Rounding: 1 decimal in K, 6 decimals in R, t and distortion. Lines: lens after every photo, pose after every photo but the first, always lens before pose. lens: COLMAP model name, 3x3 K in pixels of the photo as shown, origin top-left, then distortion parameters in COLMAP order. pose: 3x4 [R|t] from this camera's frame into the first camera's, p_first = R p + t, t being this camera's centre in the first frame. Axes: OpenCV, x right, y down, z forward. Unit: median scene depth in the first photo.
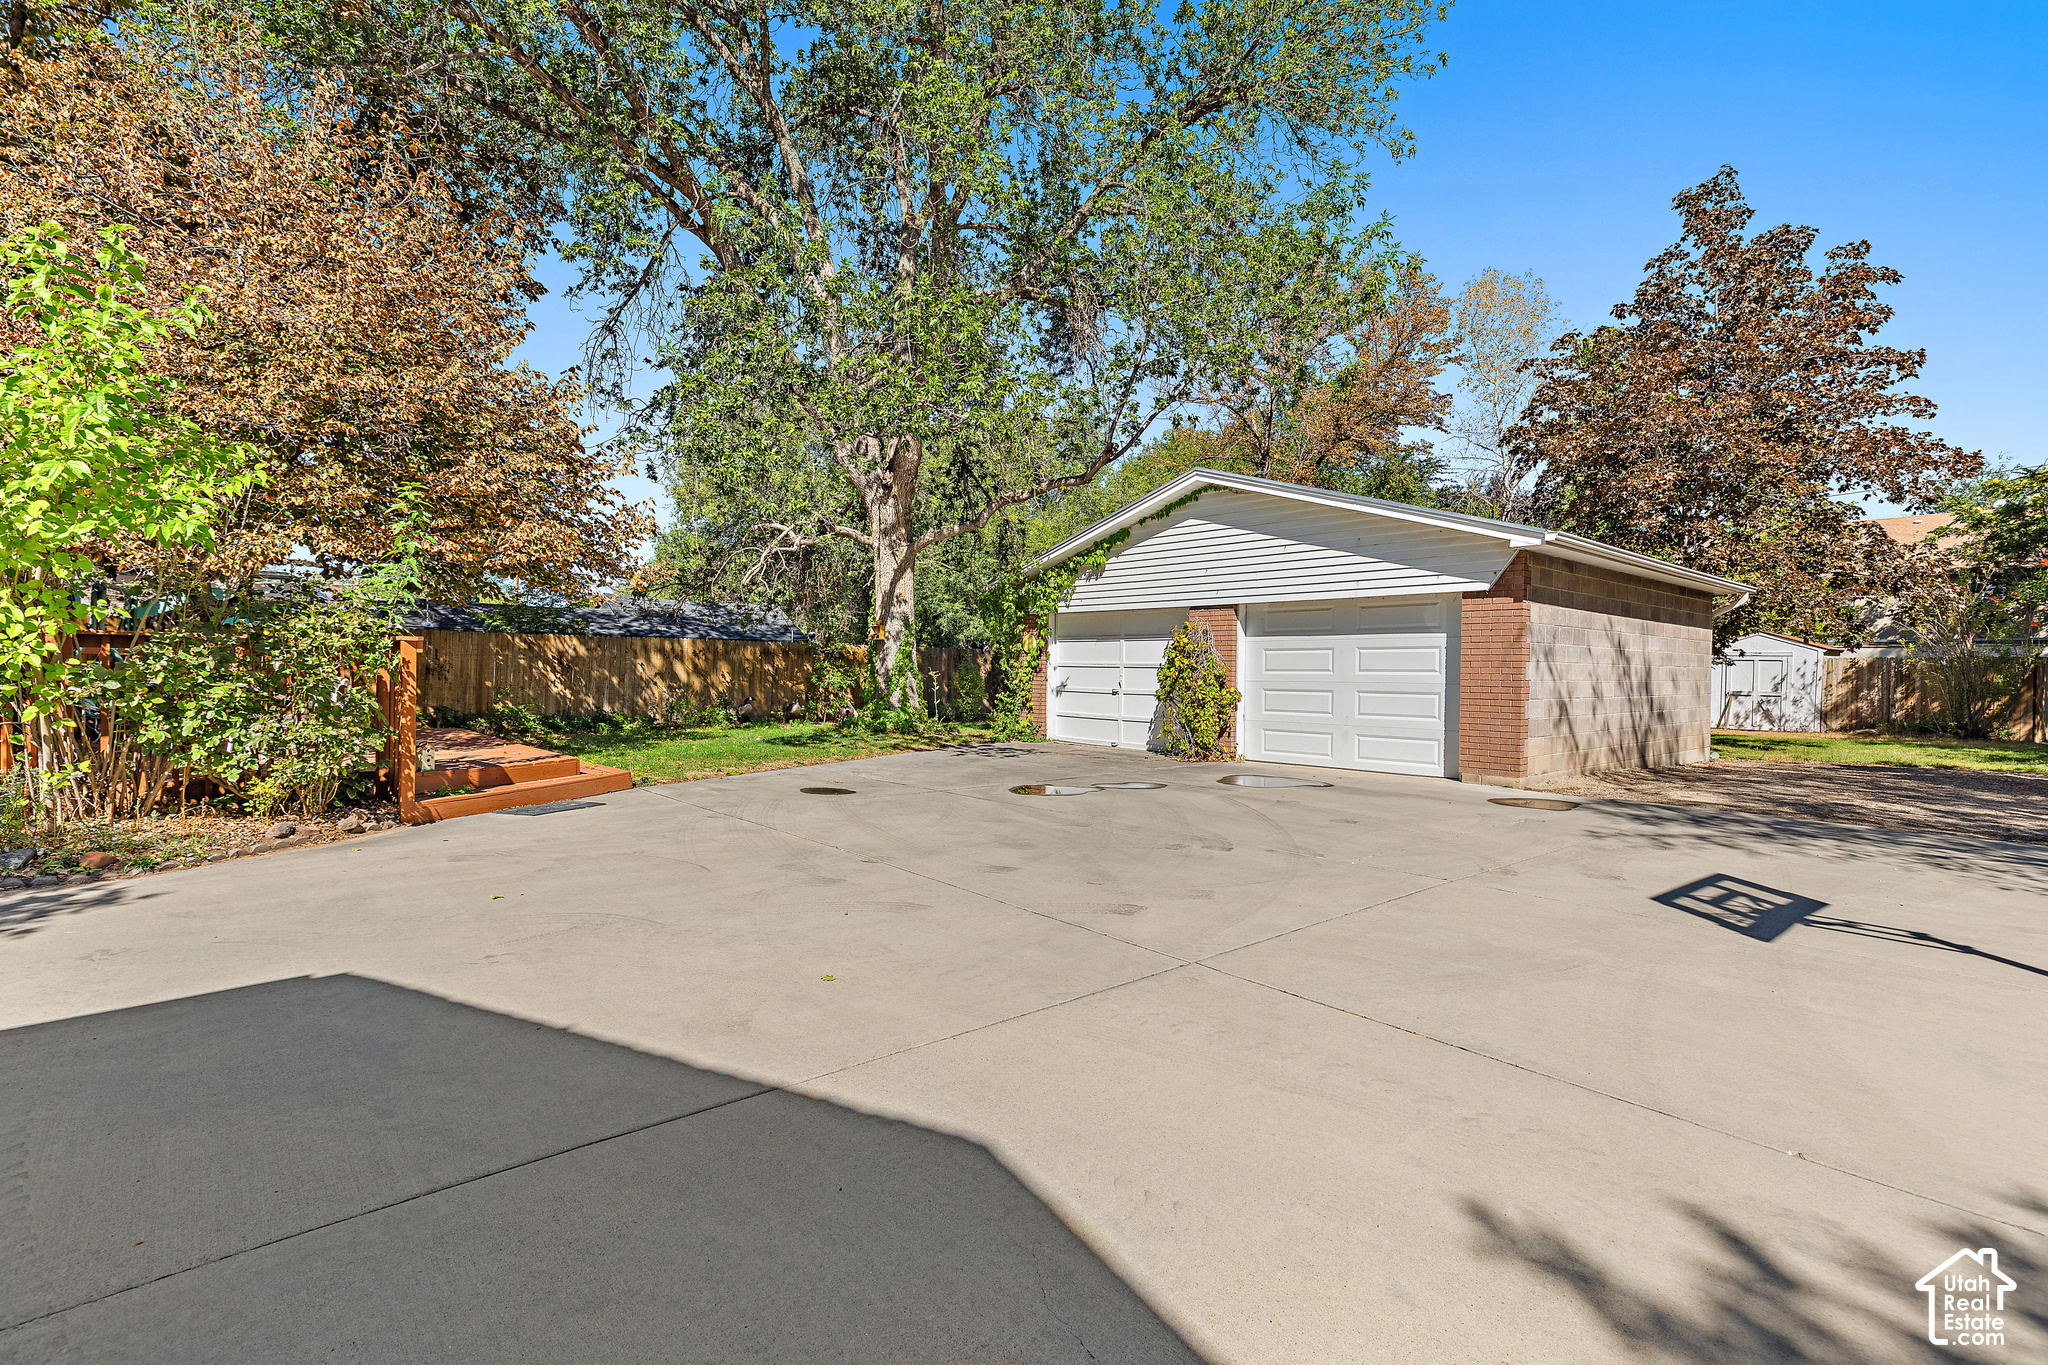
lens RADIAL K [[945.0, 0, 1046.0], [0, 945.0, 674.1], [0, 0, 1]] dist [0.007201, -0.000611]
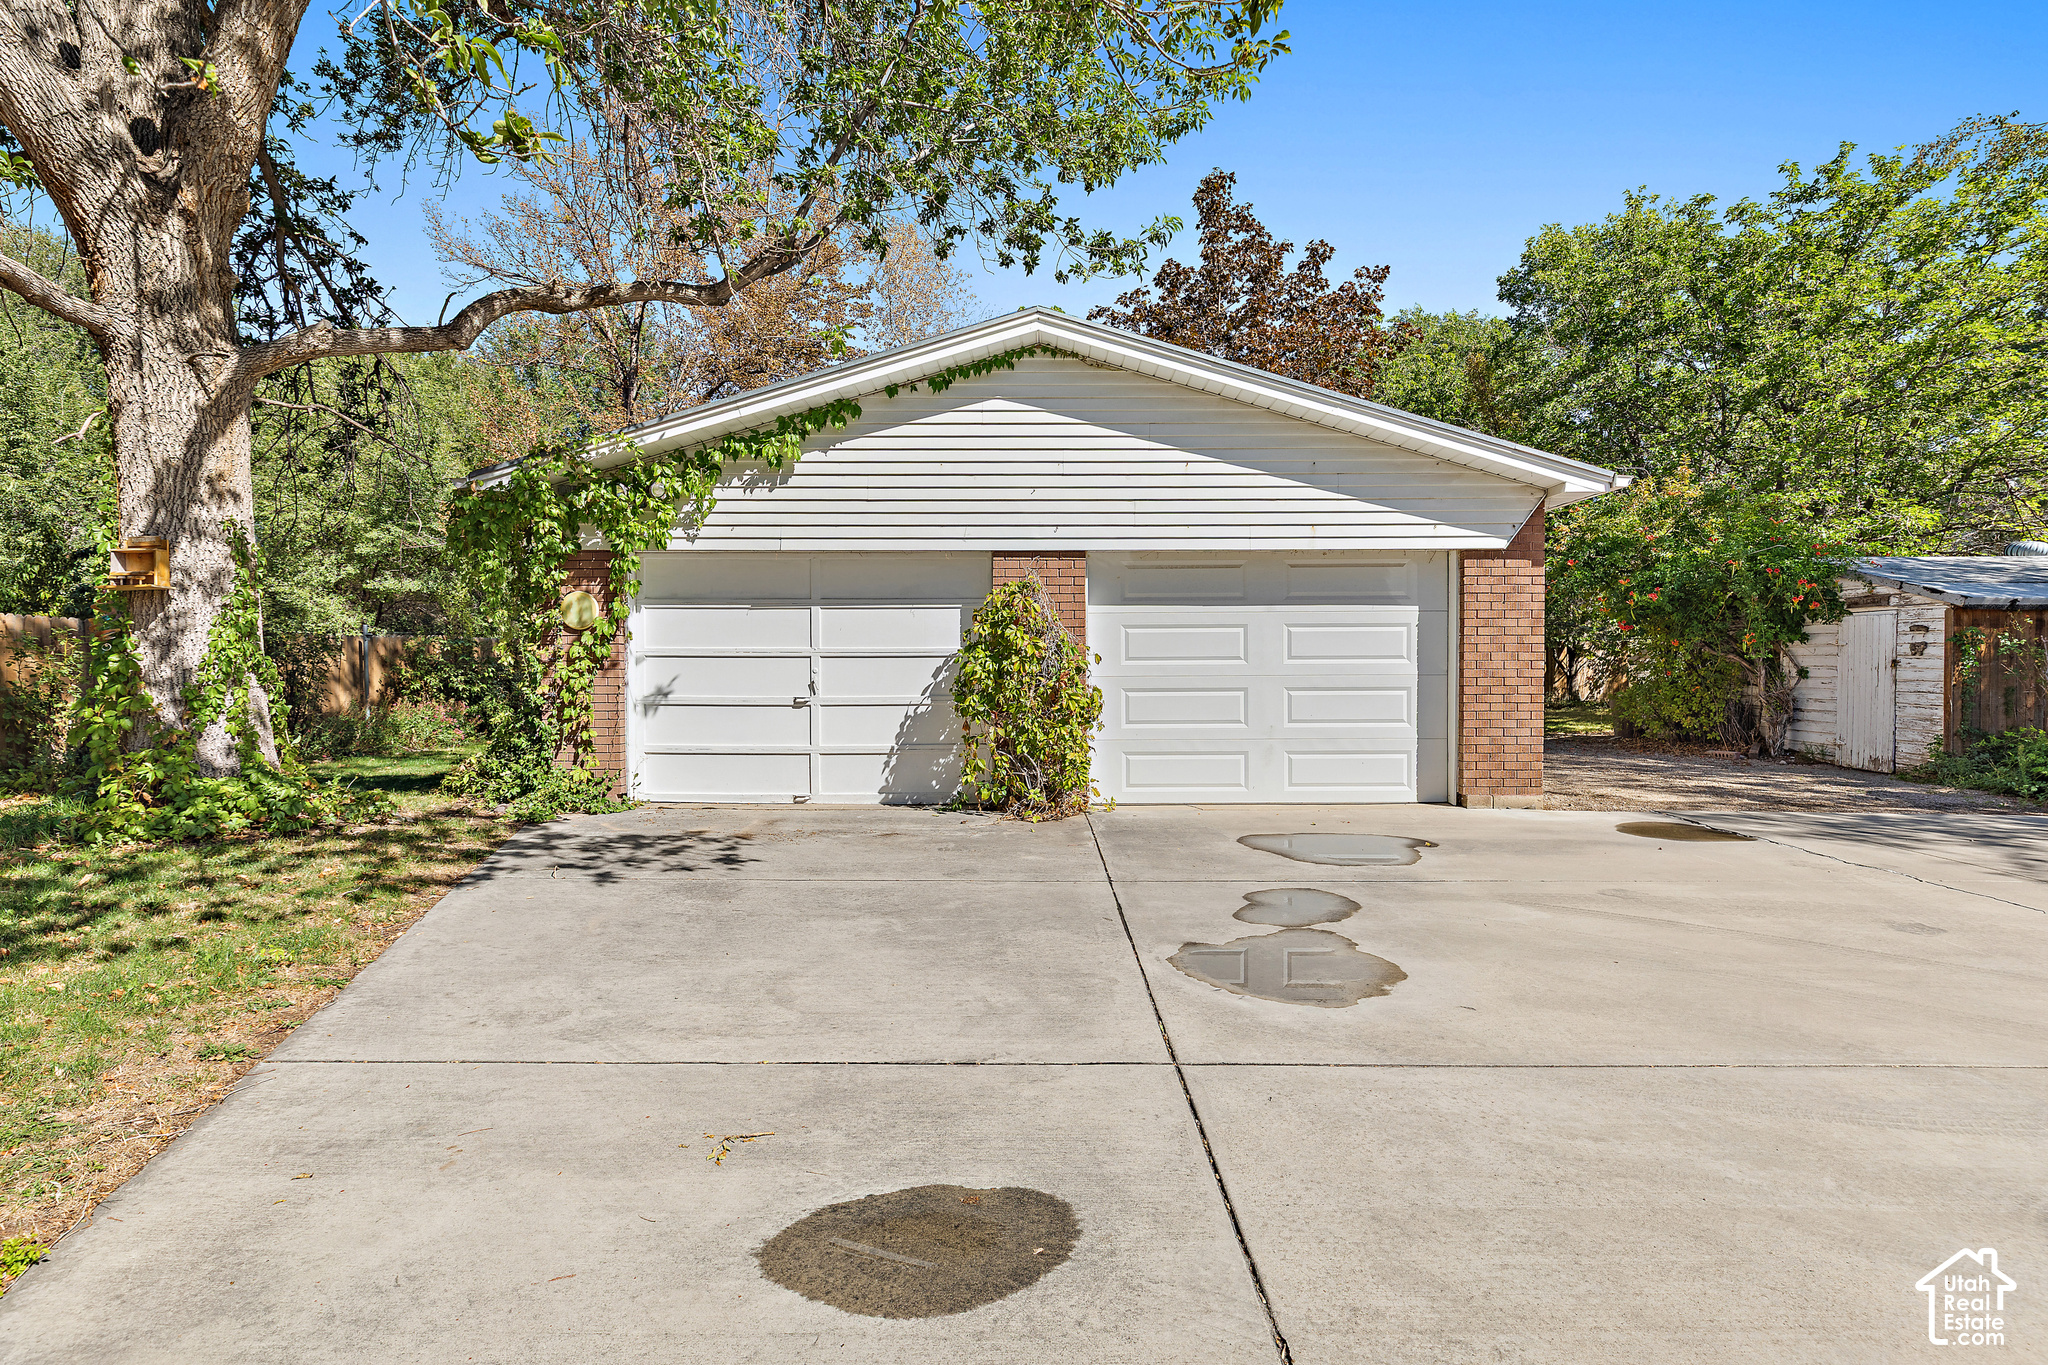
lens RADIAL K [[945.0, 0, 1031.8], [0, 945.0, 672.2], [0, 0, 1]] dist [0.007201, -0.000611]
pose [[0.677015, -0.022481, 0.735626, -0.236988], [0.013416, 0.999744, 0.018206, -0.006663], [-0.735847, -0.002457, 0.677143, 0.537035]]
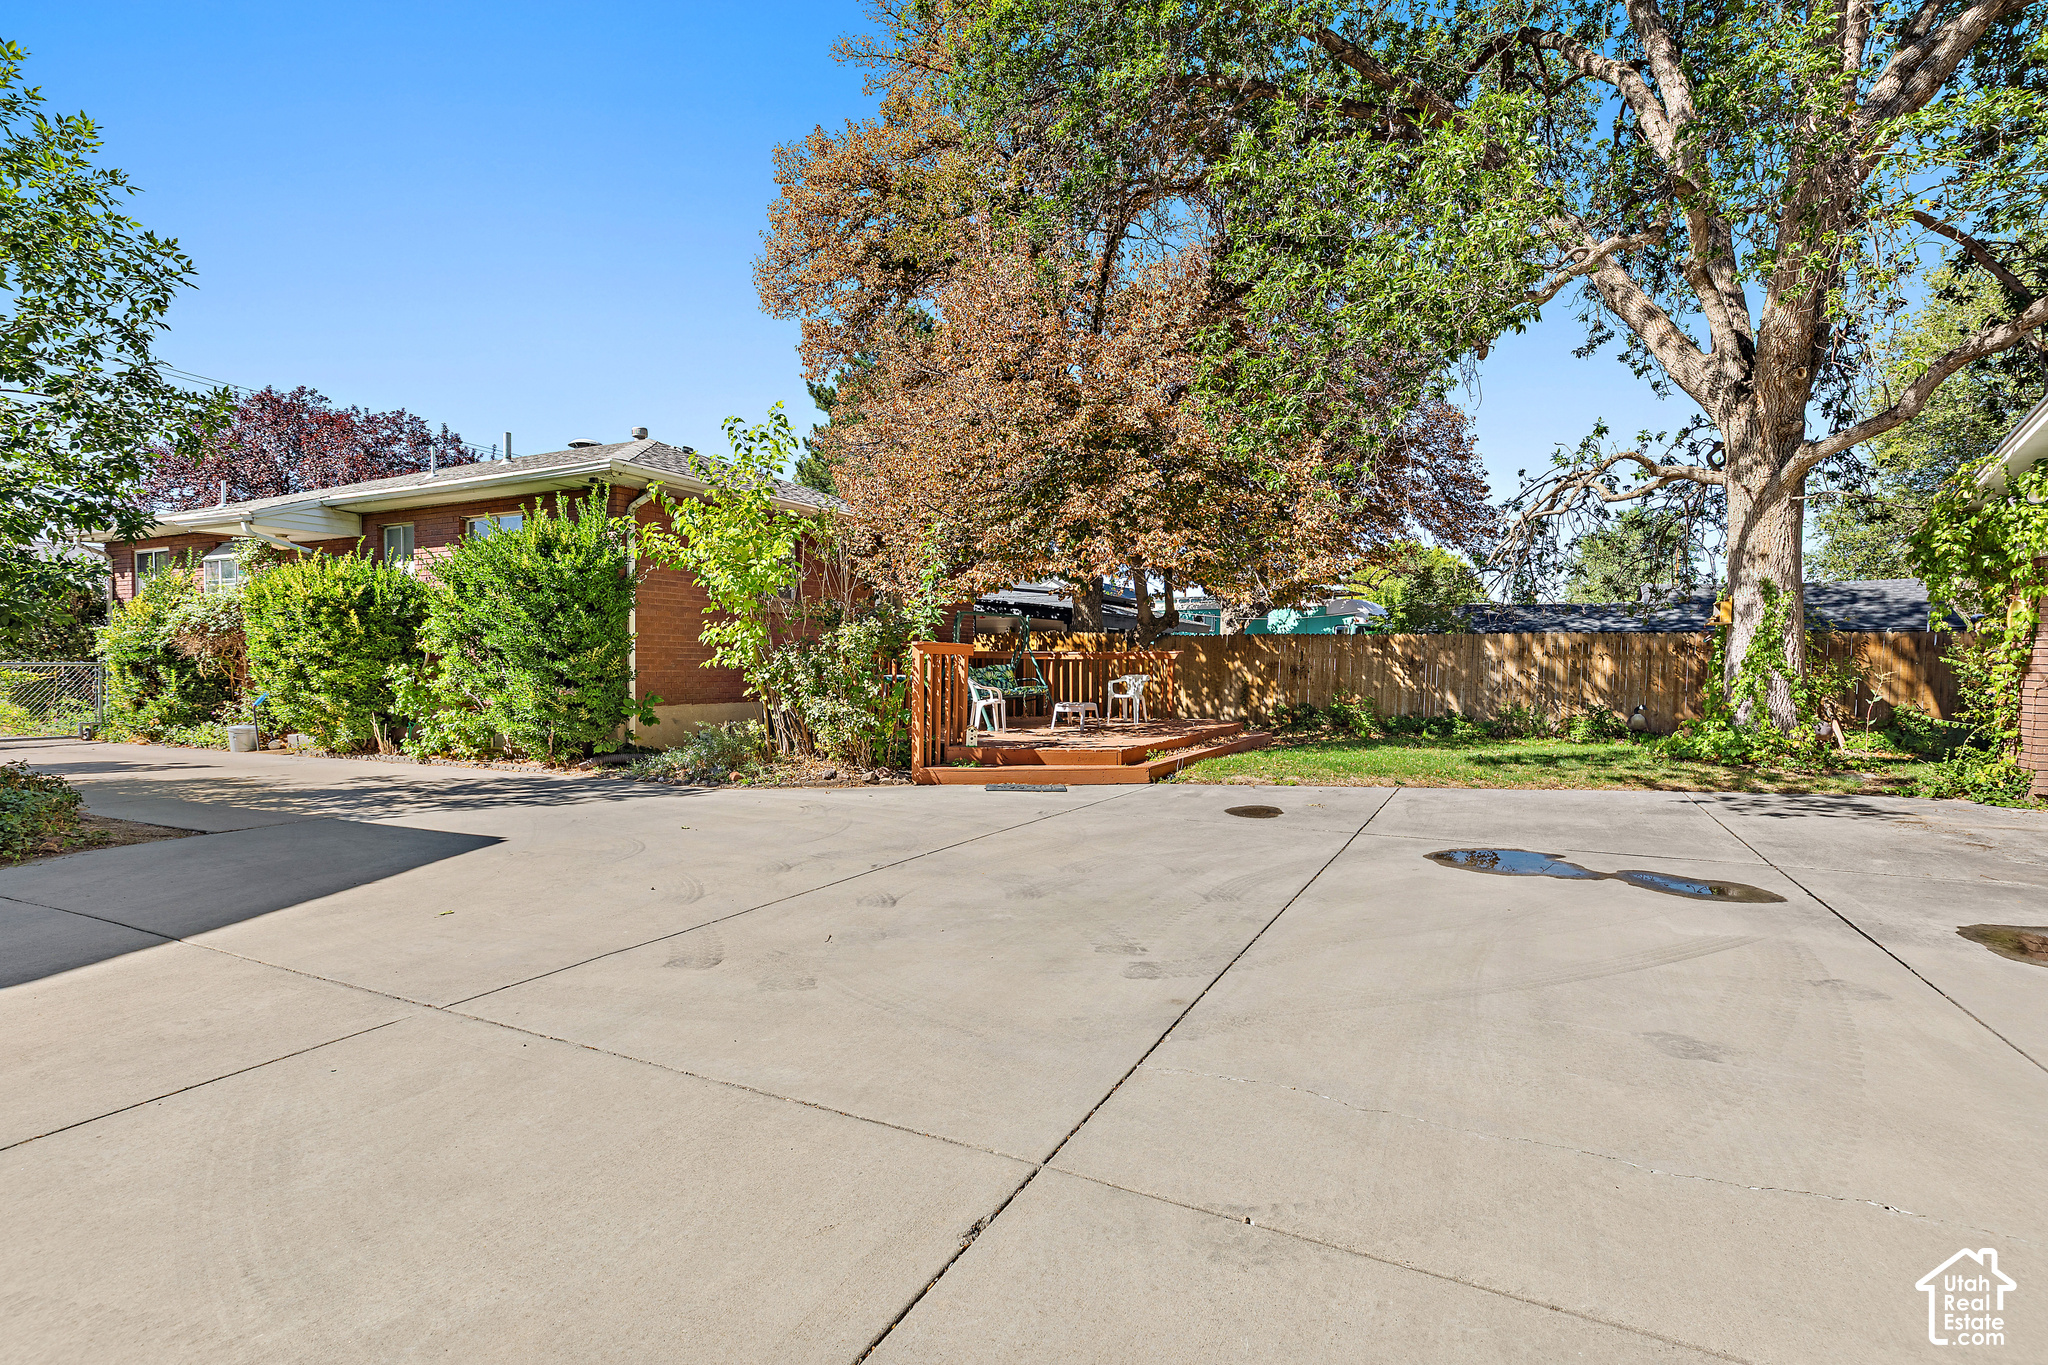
lens RADIAL K [[975.8, 0, 1031.5], [0, 975.8, 674.0], [0, 0, 1]] dist [0.003496, 0.001220]
pose [[0.354682, 0.000291, -0.934987, 0.319139], [-0.002640, 0.999996, -0.000690, 0.003993], [0.934983, 0.002713, 0.354681, 0.333105]]
